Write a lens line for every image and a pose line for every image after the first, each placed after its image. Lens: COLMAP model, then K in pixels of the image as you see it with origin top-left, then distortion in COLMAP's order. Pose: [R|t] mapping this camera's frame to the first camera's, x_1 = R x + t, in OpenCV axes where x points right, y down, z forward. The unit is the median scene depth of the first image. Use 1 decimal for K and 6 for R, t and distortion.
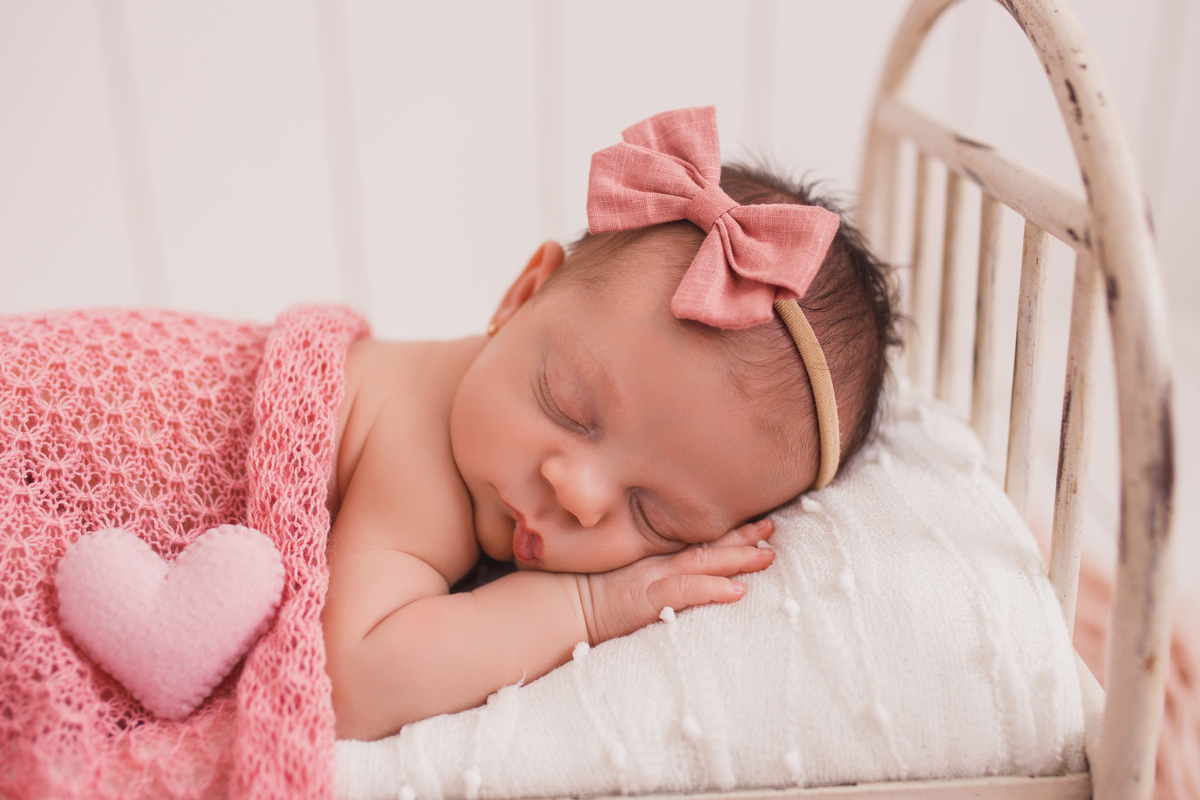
lens RADIAL K [[1341.7, 0, 600.0], [0, 1341.7, 400.0], [0, 0, 1]] dist [-0.082329, 0.014882]
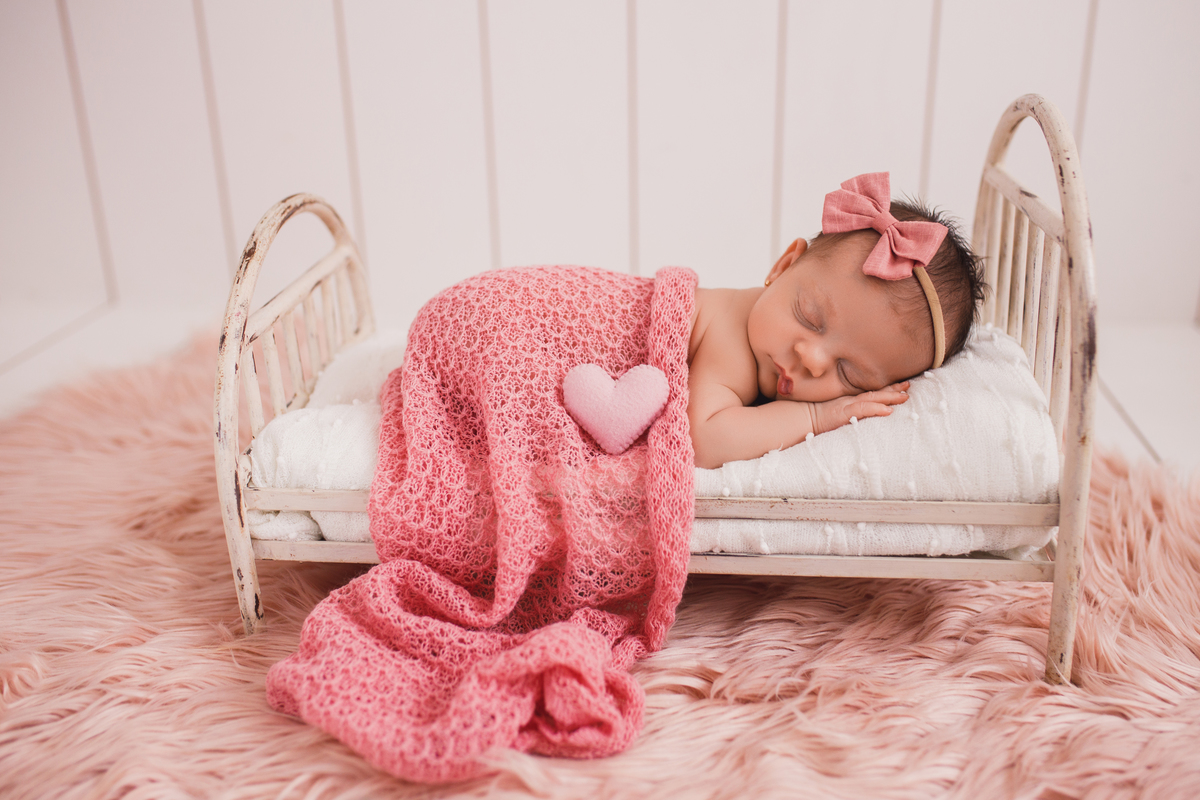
lens RADIAL K [[1206.9, 0, 600.0], [0, 1206.9, 400.0], [0, 0, 1]] dist [-0.072148, 0.025097]
pose [[0.987987, 0.049698, -0.146326, -0.063959], [-0.050751, 0.998705, -0.003470, 0.154296], [0.145965, 0.010854, 0.989230, -0.865521]]
